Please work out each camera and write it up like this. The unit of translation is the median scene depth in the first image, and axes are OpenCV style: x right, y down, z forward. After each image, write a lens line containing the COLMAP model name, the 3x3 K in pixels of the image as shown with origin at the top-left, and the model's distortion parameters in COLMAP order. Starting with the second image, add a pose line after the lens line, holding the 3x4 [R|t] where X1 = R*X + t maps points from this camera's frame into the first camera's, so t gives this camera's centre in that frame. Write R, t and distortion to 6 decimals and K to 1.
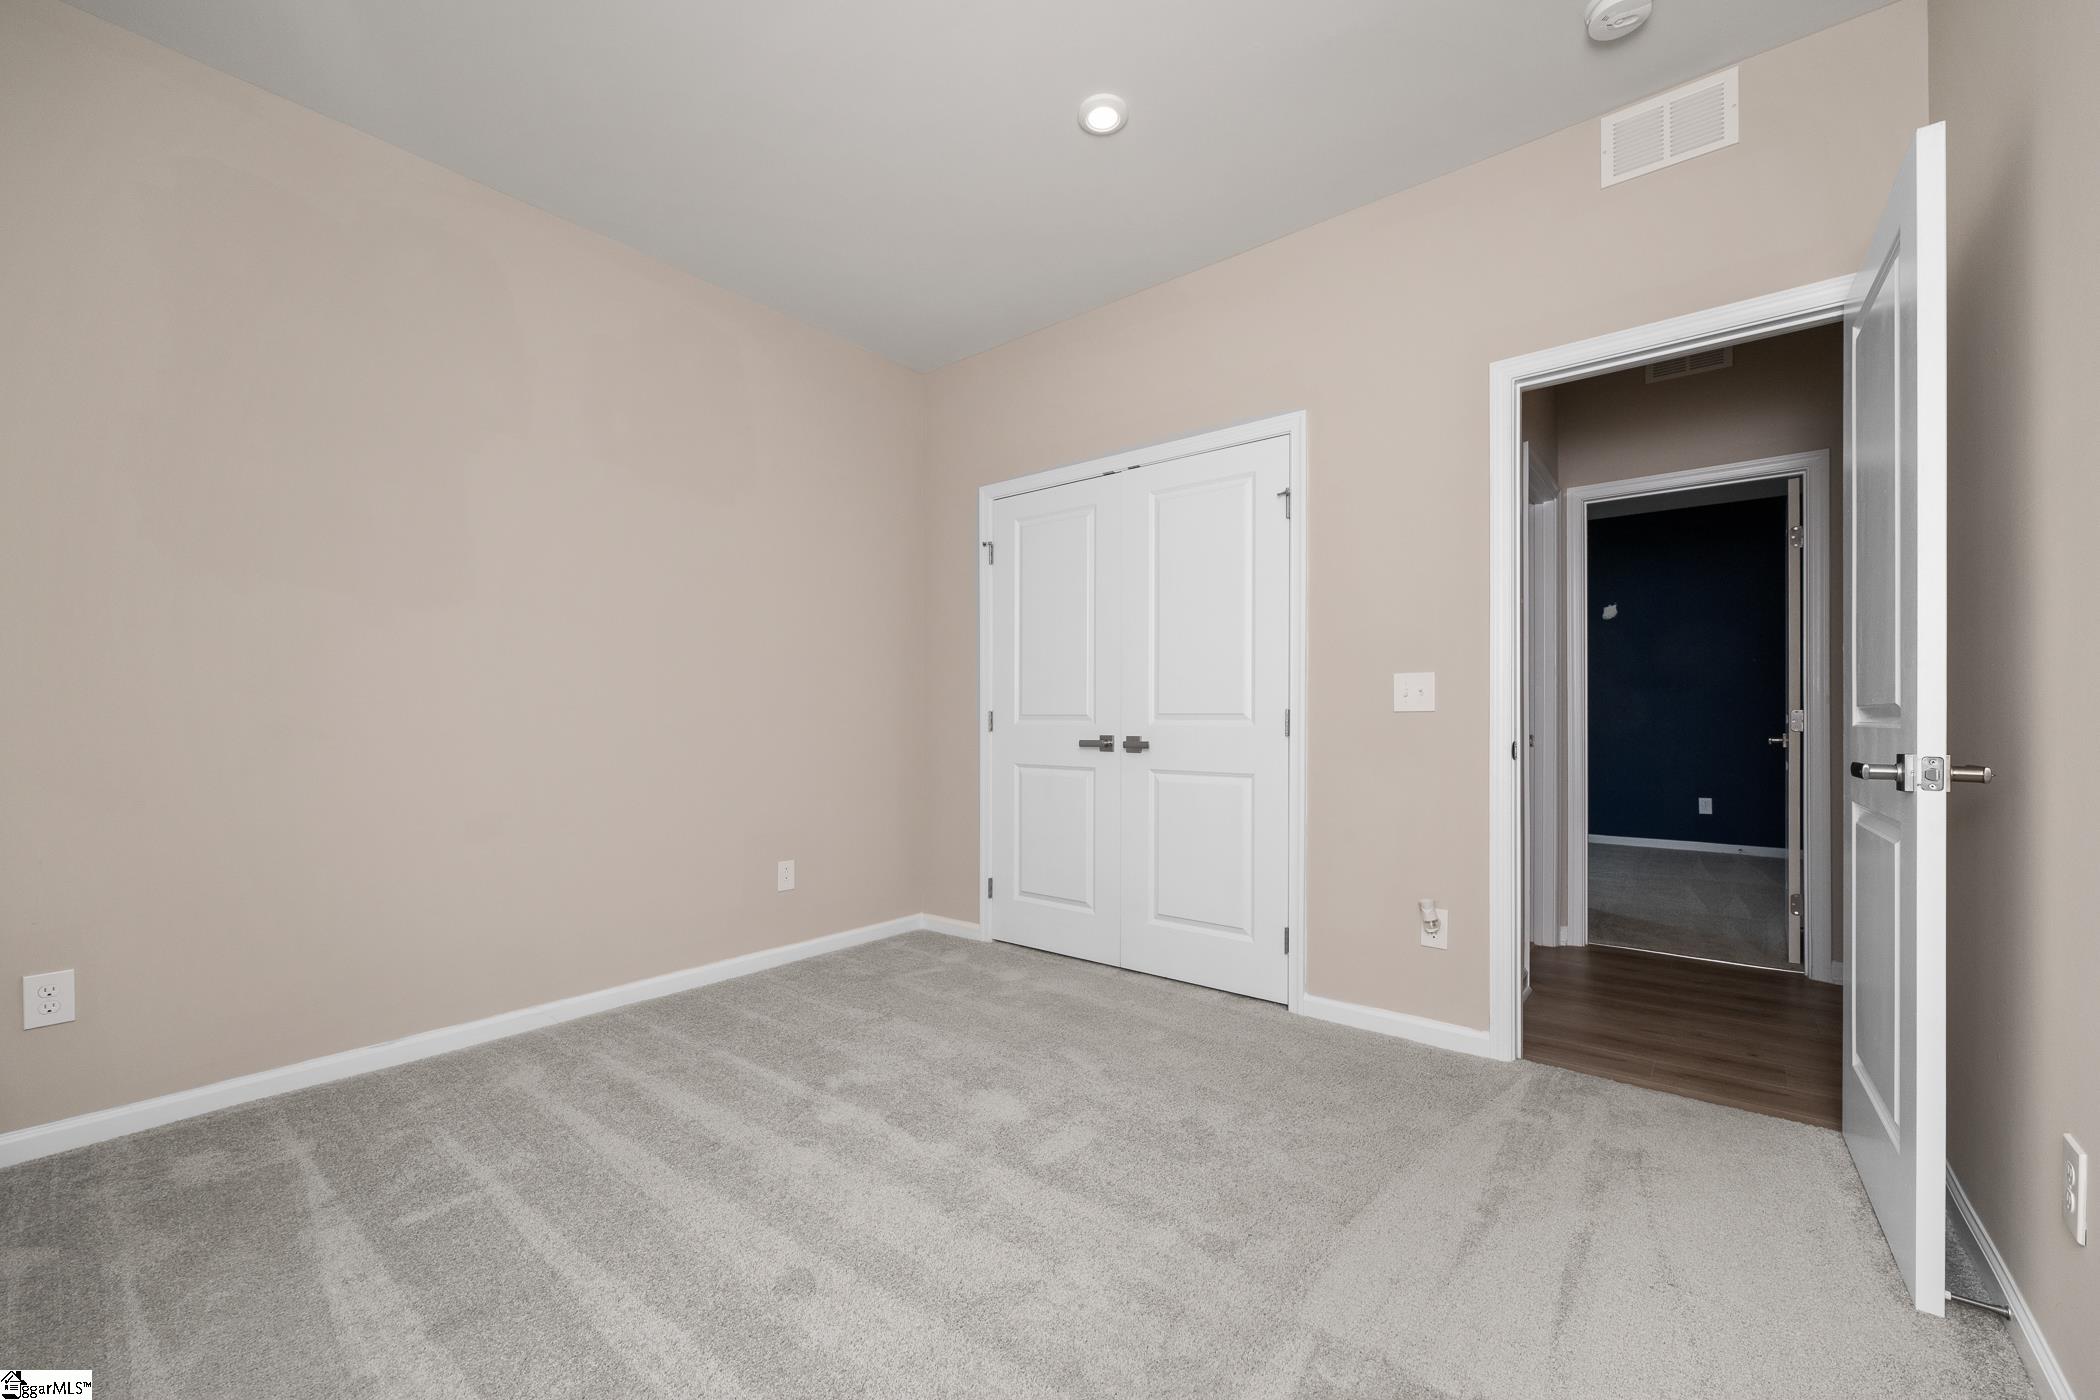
lens RADIAL K [[823.8, 0, 1050.8], [0, 823.8, 732.9], [0, 0, 1]] dist [-0.002108, -0.000140]
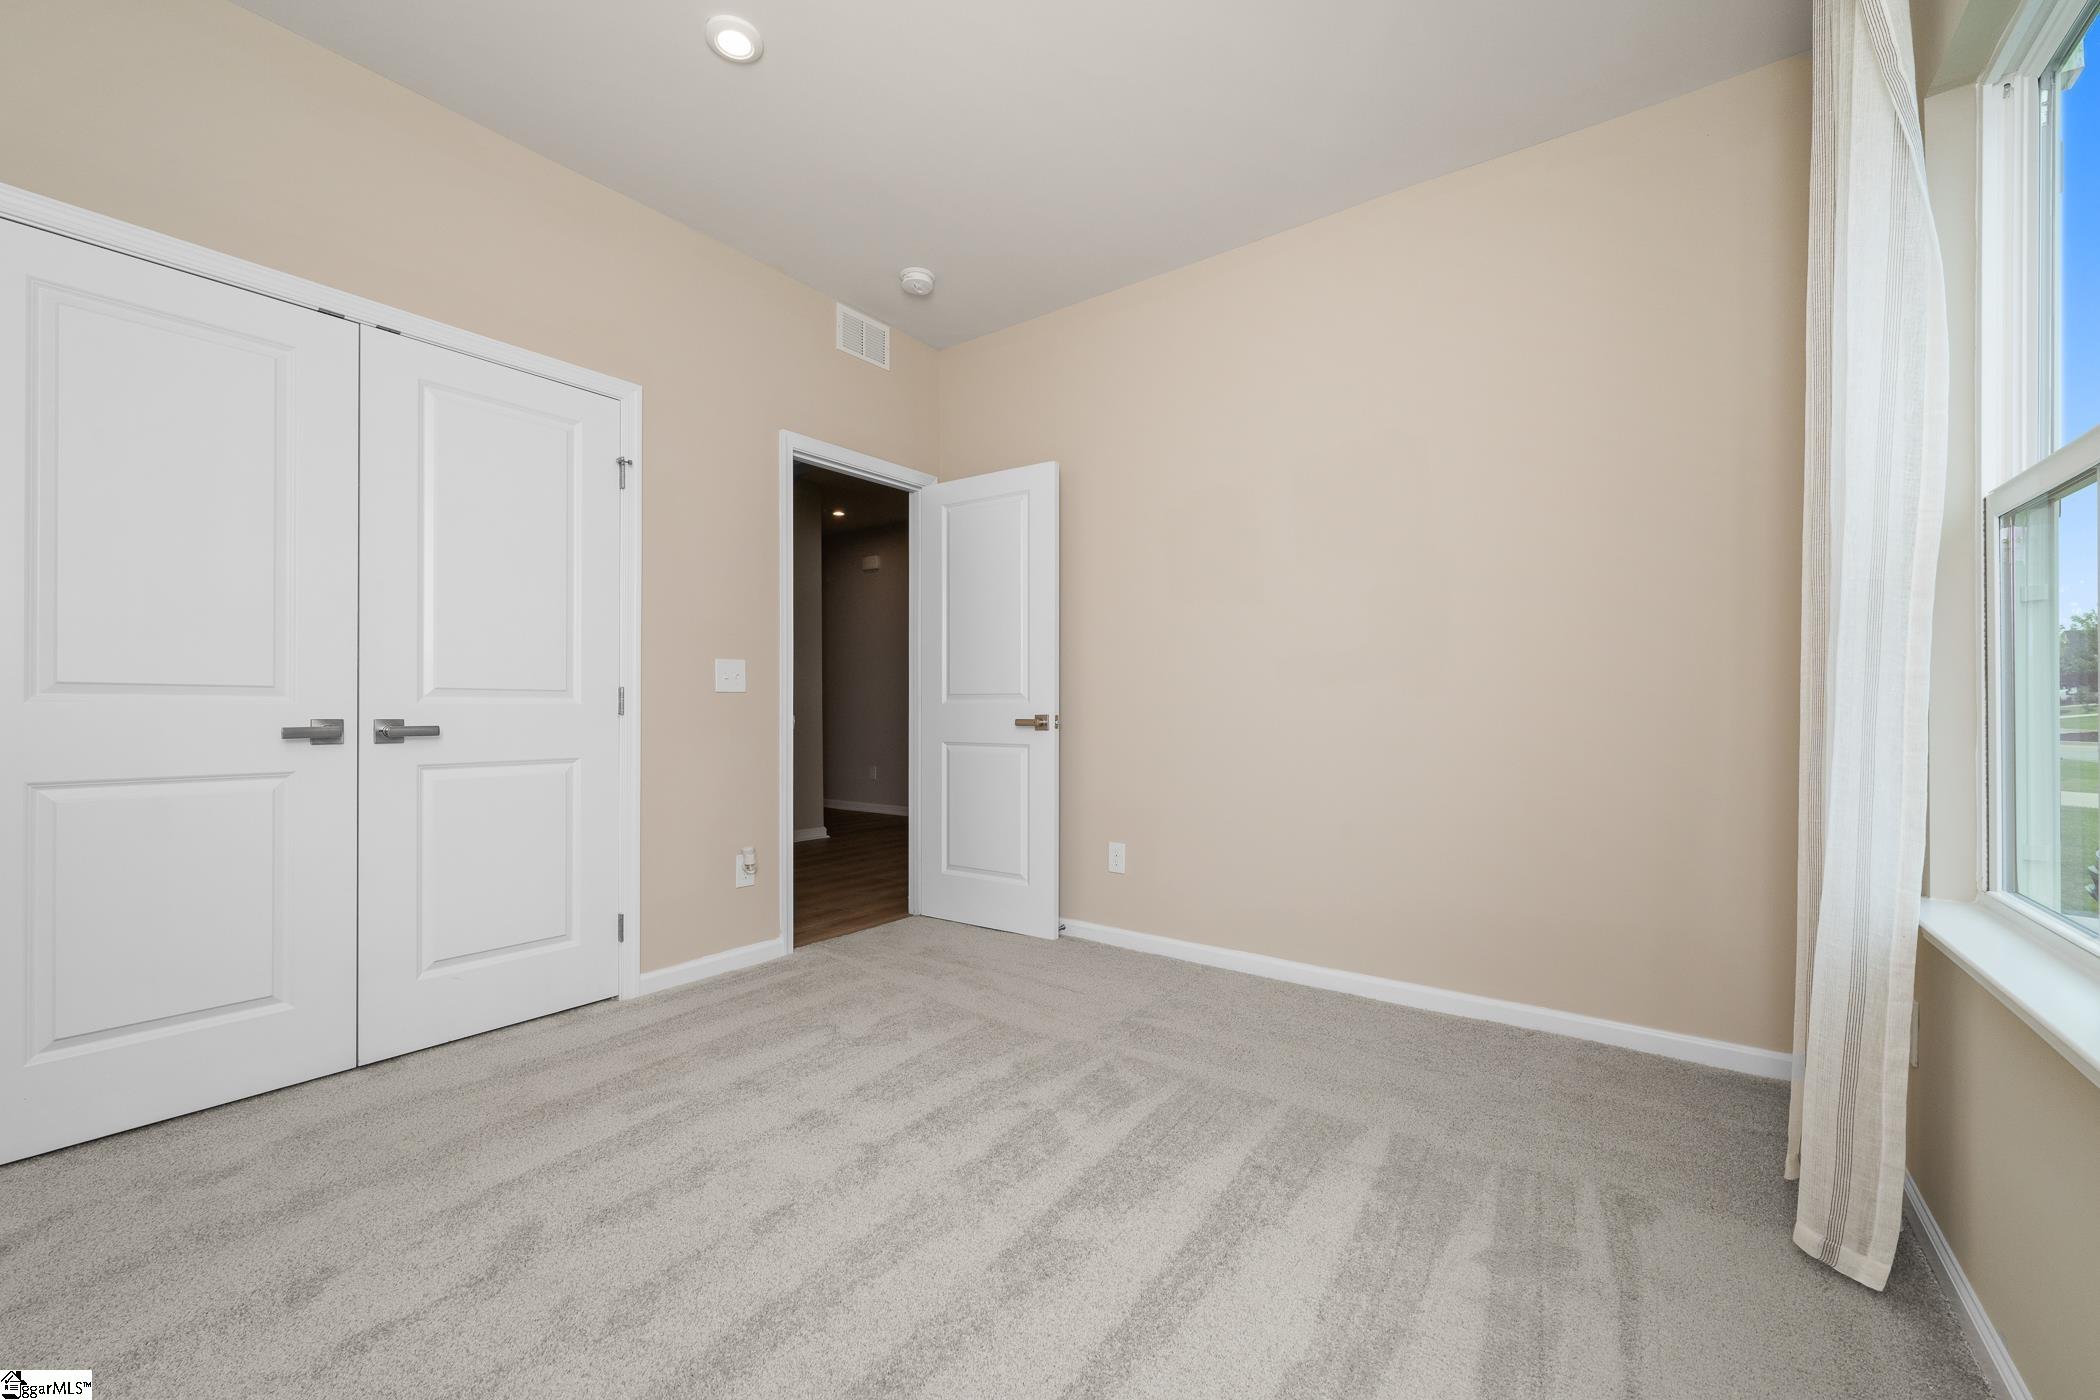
lens RADIAL K [[823.8, 0, 1073.1], [0, 823.8, 705.0], [0, 0, 1]] dist [-0.002108, -0.000140]
pose [[-0.057661, -0.005995, 0.998318, -0.771536], [0.002117, 0.999979, 0.006127, -0.013775], [-0.998334, 0.002467, -0.057647, 0.582568]]
